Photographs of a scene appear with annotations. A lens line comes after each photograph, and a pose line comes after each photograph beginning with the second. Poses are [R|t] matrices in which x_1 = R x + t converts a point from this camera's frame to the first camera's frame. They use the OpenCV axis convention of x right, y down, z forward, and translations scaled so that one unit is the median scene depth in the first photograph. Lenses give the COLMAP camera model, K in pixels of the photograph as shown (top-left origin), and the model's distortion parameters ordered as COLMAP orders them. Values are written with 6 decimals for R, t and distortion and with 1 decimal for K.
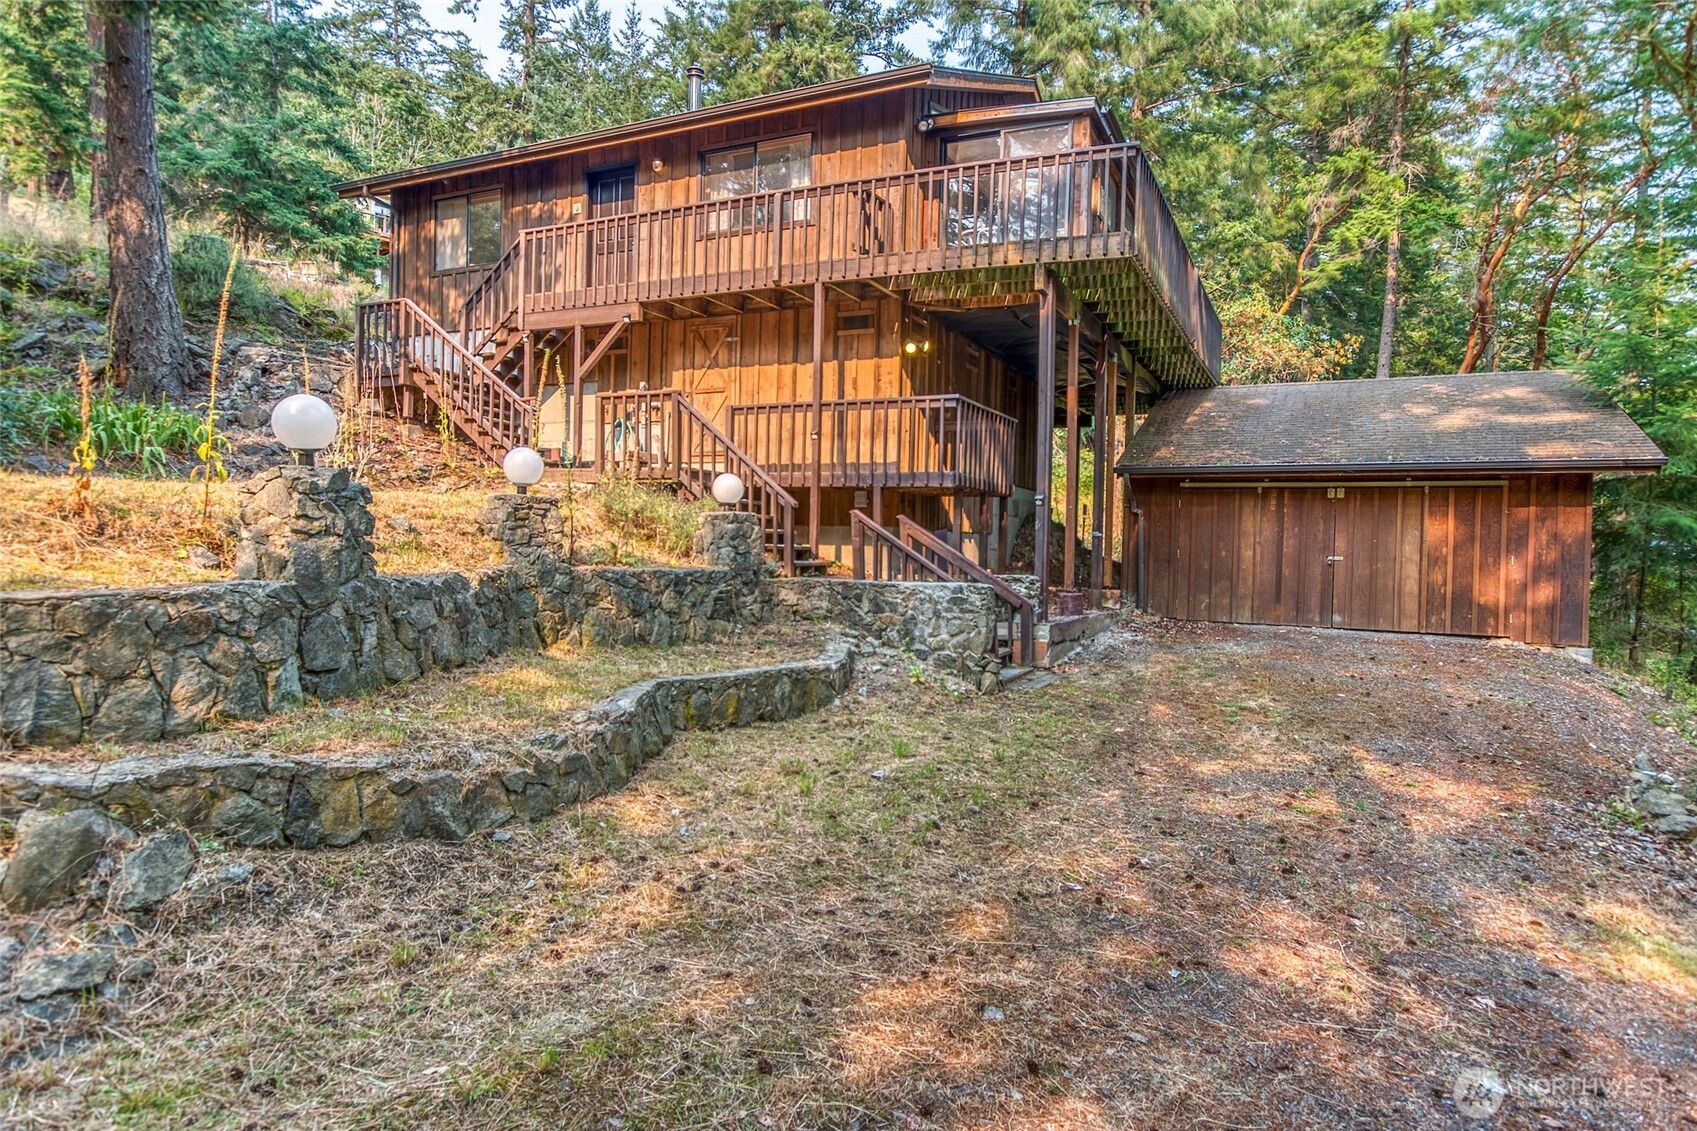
lens RADIAL K [[992.1, 0, 848.5], [0, 992.1, 565.5], [0, 0, 1]] dist [-0.015989, 0.000715]
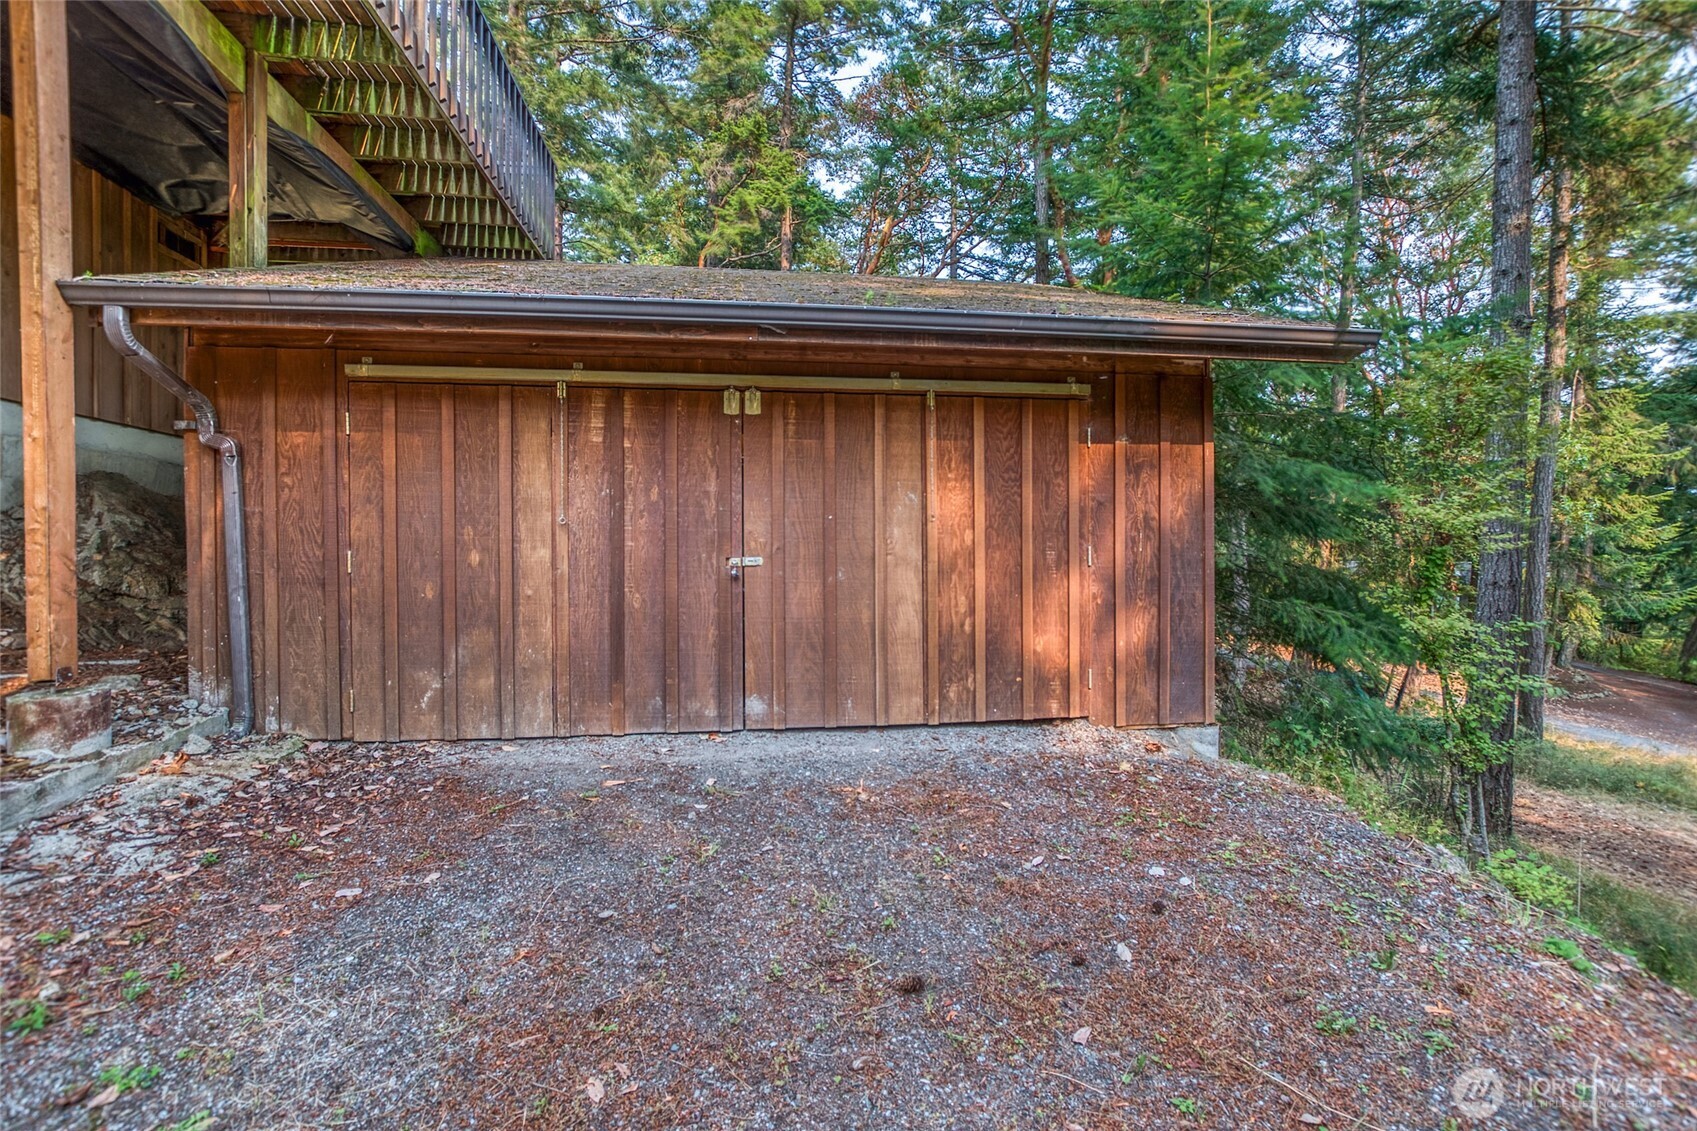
lens RADIAL K [[720.5, 0, 848.5], [0, 720.5, 565.5], [0, 0, 1]] dist [-0.000619, -0.000003]
pose [[0.823971, -0.035871, 0.565495, 0.361914], [0.033957, 0.999326, 0.013913, -0.008466], [-0.565613, 0.007738, 0.824634, 0.736893]]
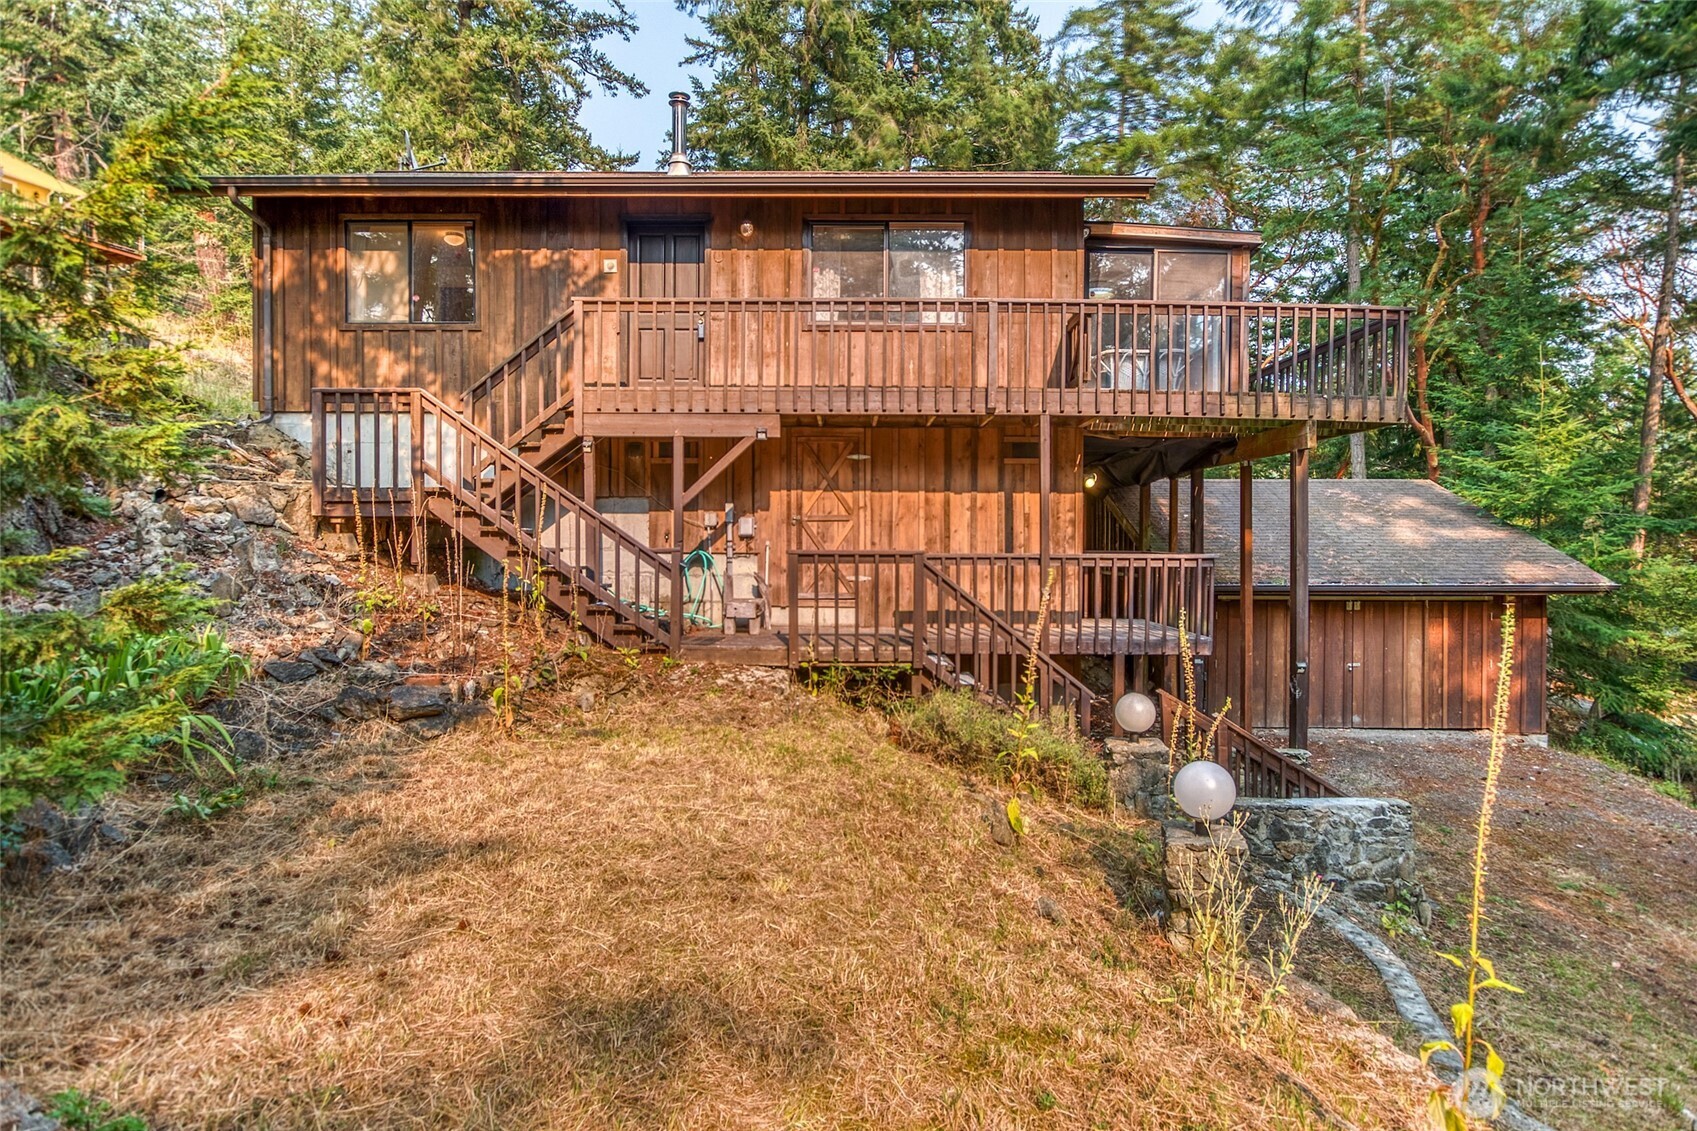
lens RADIAL K [[935.5, 0, 838.2], [0, 935.5, 553.5], [0, 0, 1]] dist [-0.002930, 0.001918]
pose [[0.900820, -0.029021, 0.433222, -0.475175], [0.028565, 0.999563, 0.007563, -0.156984], [-0.433253, 0.005562, 0.901255, 0.315328]]
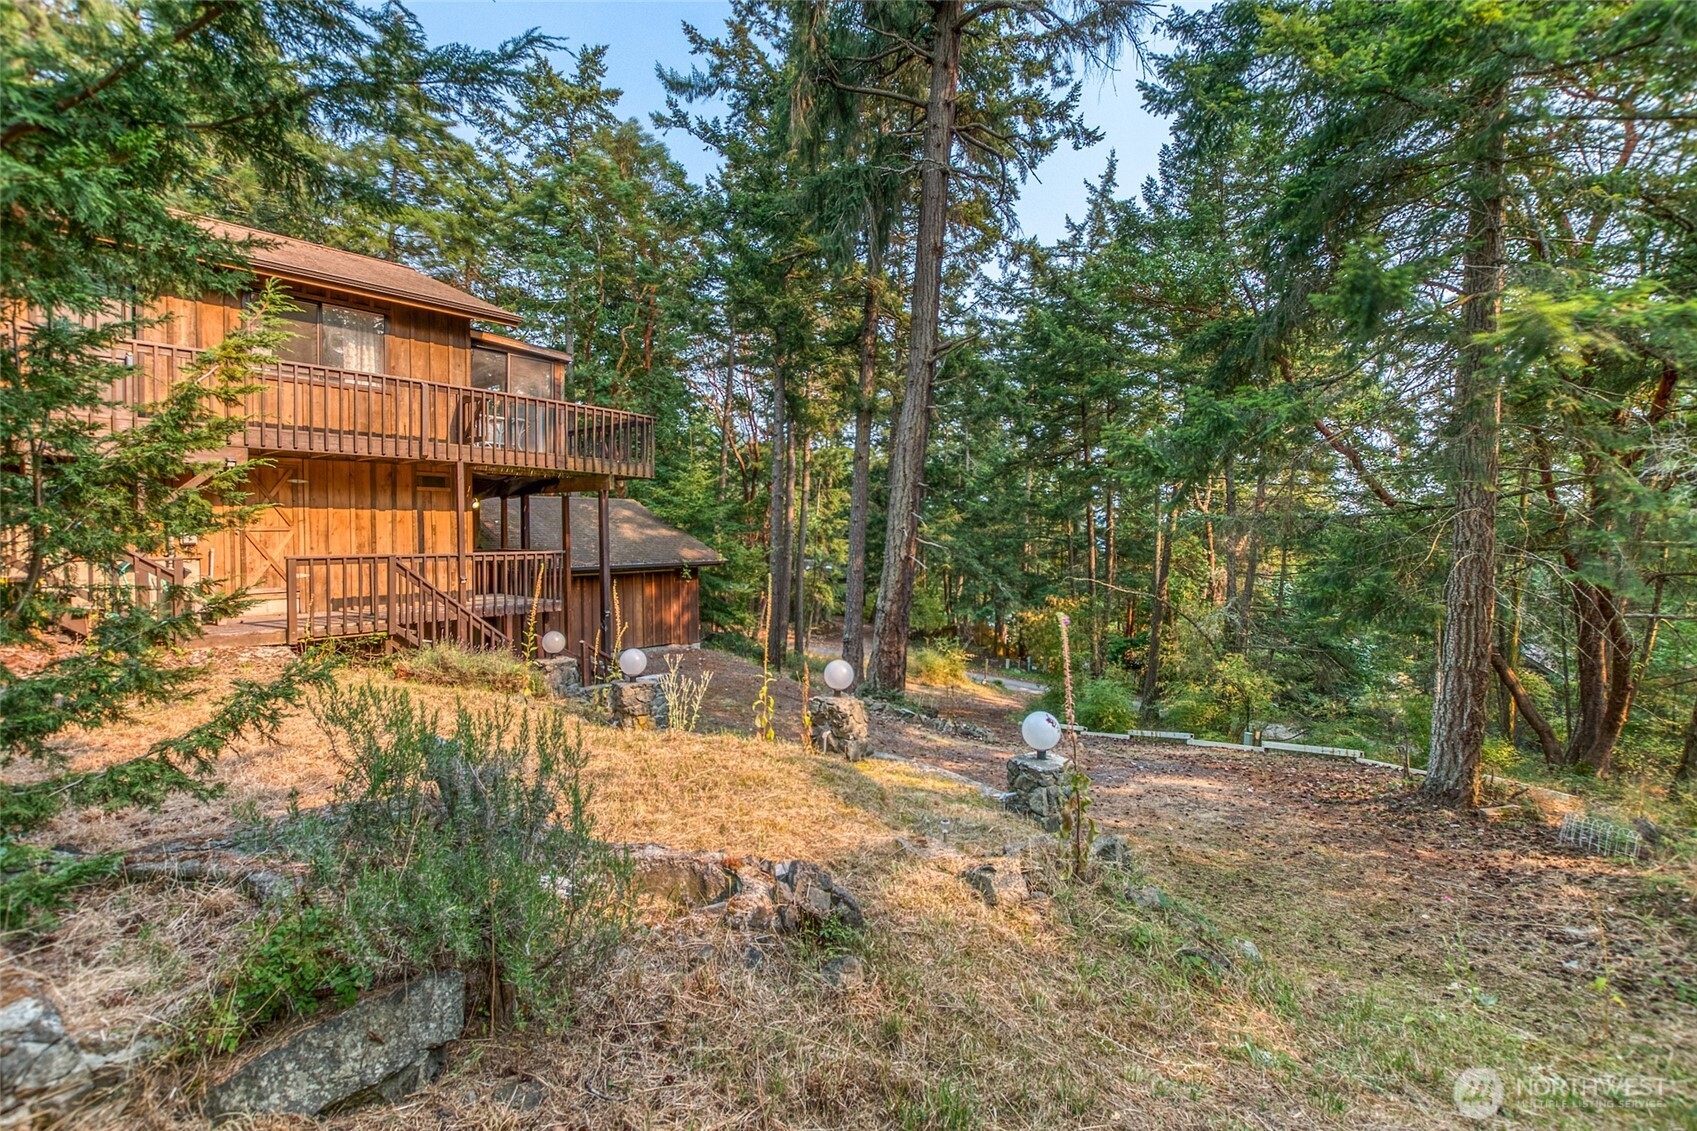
lens RADIAL K [[777.5, 0, 848.5], [0, 777.5, 565.5], [0, 0, 1]] dist [0.001466, 0.000189]
pose [[0.225683, -0.070153, 0.971672, -0.799374], [0.025065, 0.997492, 0.066196, -0.181078], [-0.973878, 0.009416, 0.226875, 0.248350]]
